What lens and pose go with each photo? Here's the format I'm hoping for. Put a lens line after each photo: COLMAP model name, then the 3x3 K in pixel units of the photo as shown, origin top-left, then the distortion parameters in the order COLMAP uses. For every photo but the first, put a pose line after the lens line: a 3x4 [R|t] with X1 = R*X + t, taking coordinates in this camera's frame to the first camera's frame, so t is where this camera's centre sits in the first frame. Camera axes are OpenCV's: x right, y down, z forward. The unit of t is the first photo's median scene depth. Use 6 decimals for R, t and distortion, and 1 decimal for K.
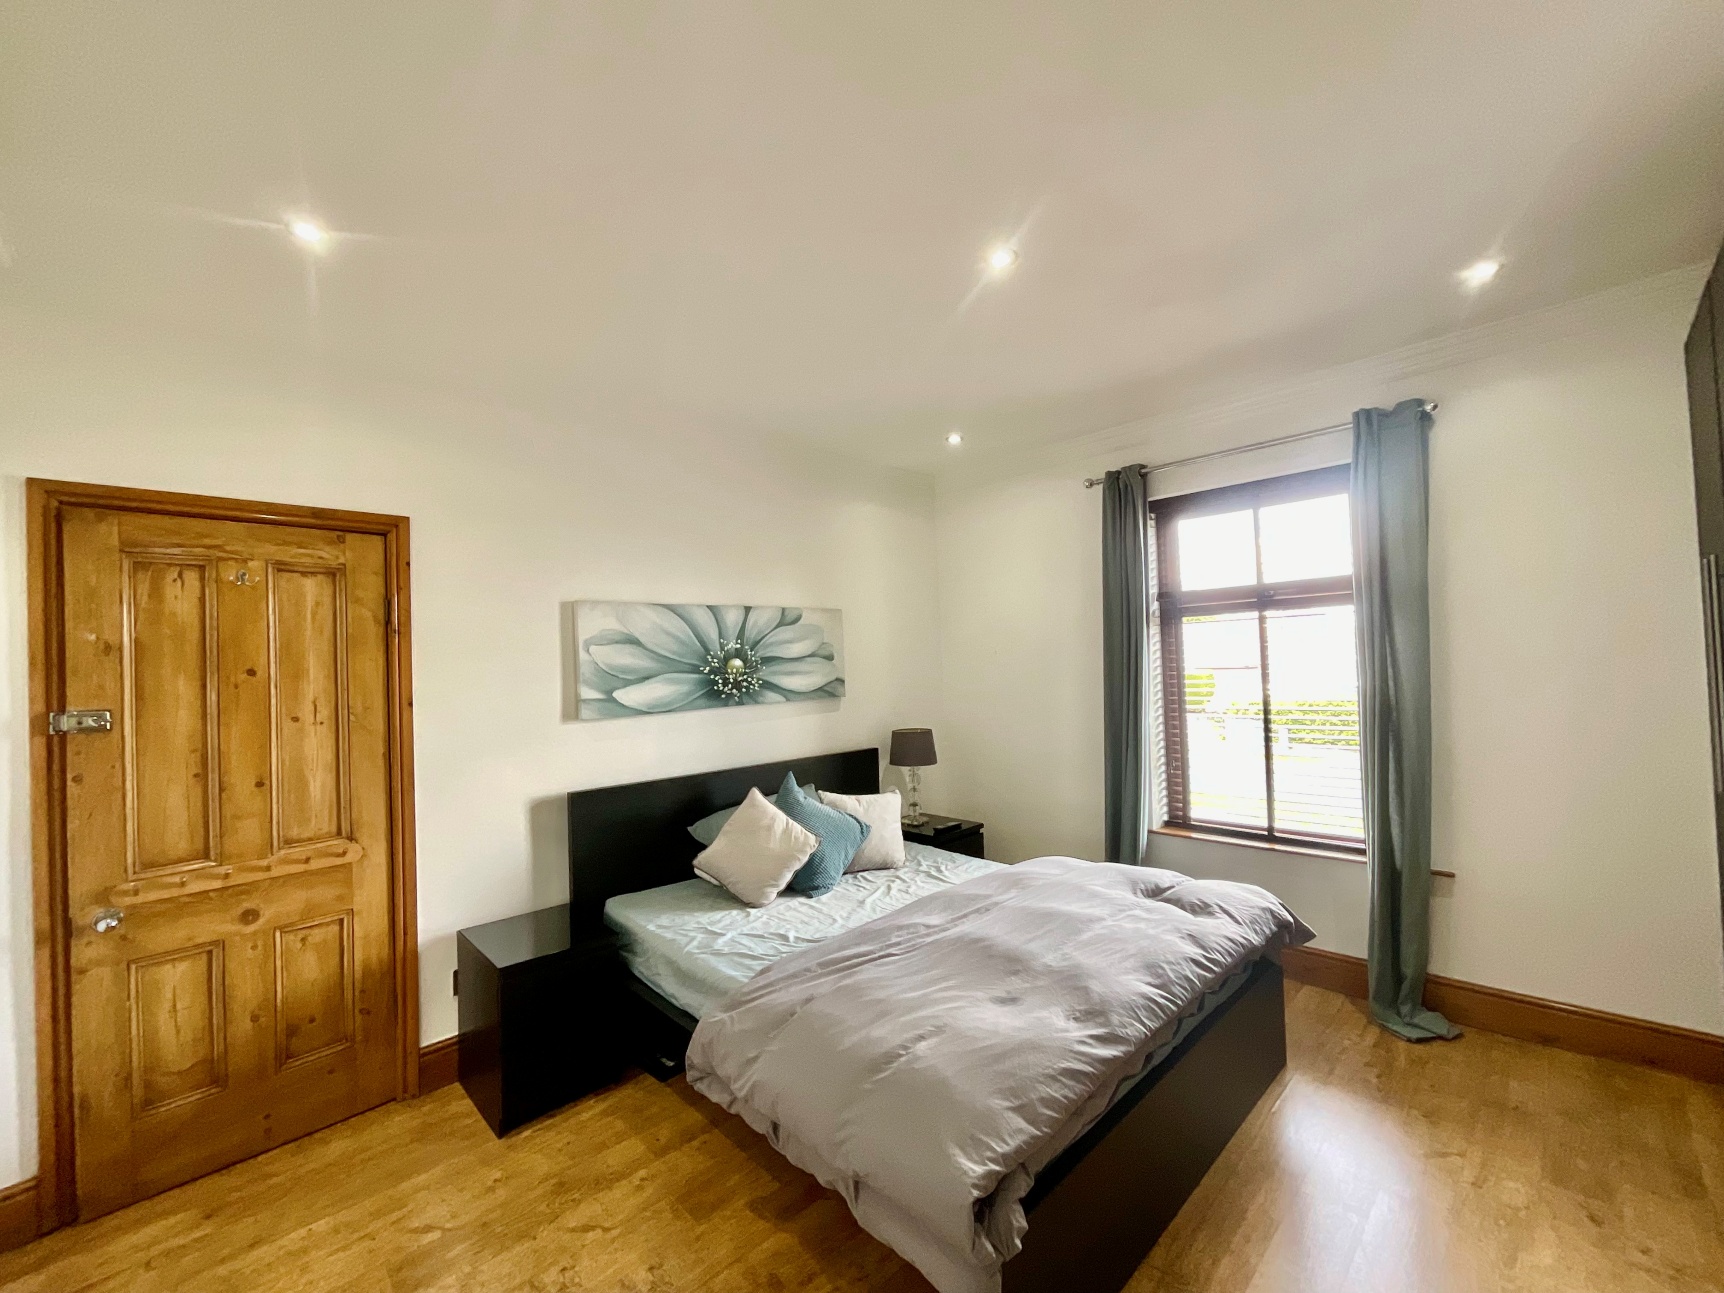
lens RADIAL K [[697.9, 0, 904.7], [0, 697.9, 642.8], [0, 0, 1]] dist [-0.024021, -0.000069]
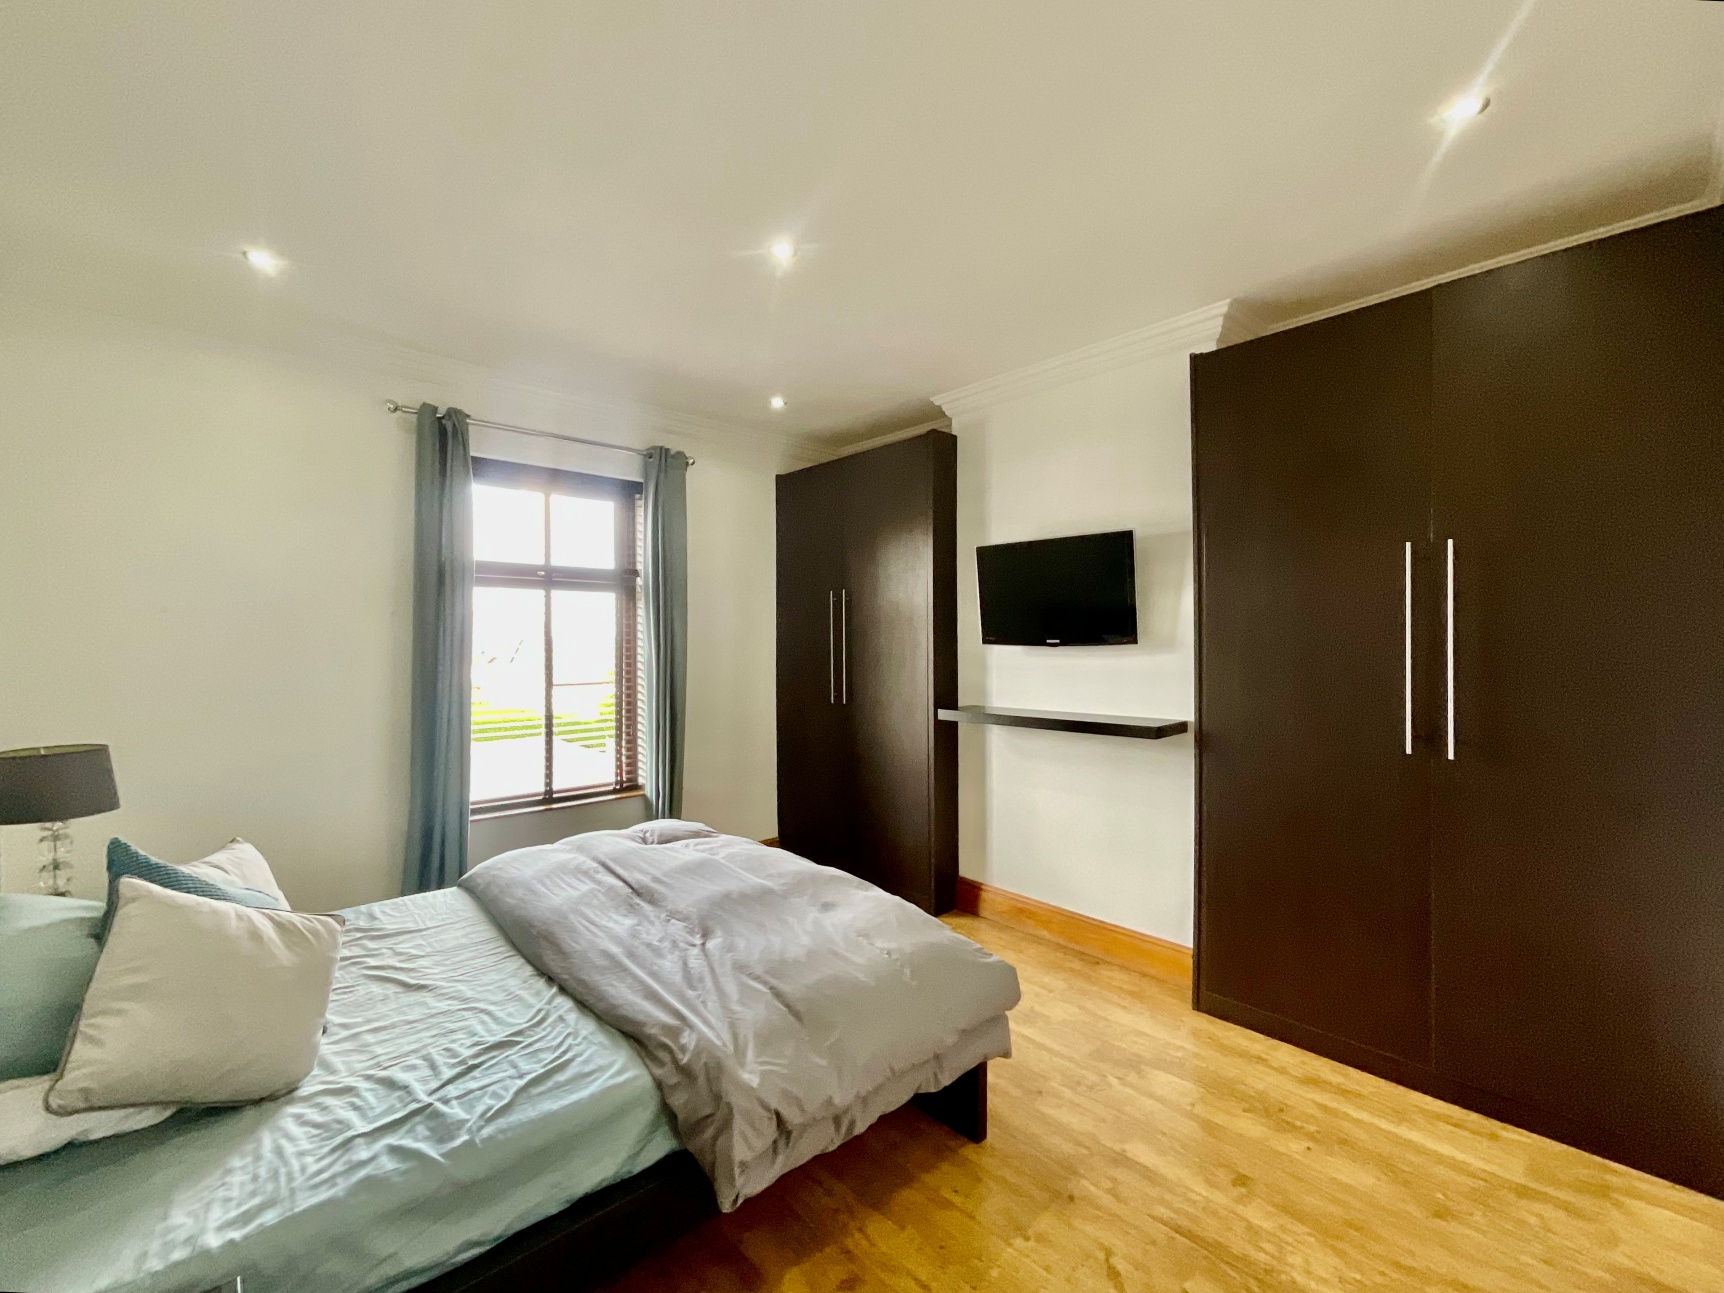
lens RADIAL K [[696.3, 0, 861.0], [0, 696.3, 649.2], [0, 0, 1]] dist [-0.001322, -0.000293]
pose [[0.085567, 0.015640, 0.996210, -0.608299], [-0.030602, 0.999446, -0.013062, 0.052539], [-0.995862, -0.029369, 0.085998, 0.498945]]
